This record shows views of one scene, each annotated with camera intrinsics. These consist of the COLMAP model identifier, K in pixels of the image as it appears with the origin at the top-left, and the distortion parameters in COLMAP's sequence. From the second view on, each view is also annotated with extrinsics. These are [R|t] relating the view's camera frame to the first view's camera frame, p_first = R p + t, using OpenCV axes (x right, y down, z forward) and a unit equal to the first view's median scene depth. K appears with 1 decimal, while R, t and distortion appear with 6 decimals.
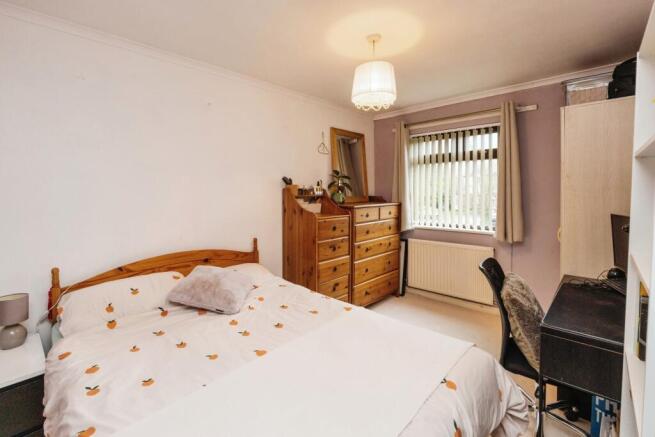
lens RADIAL K [[292.3, 0, 323.8], [0, 292.3, 215.2], [0, 0, 1]] dist [0.000615, 0.000156]
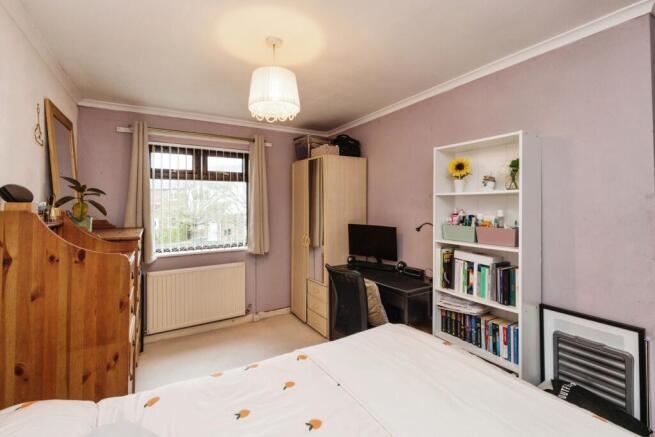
lens RADIAL K [[292.3, 0, 323.8], [0, 292.3, 215.2], [0, 0, 1]] dist [0.000615, 0.000156]
pose [[0.275381, -0.028233, 0.960921, -0.364853], [0.091631, 0.995788, 0.002998, -0.037297], [-0.956958, 0.087225, 0.276808, 0.365977]]
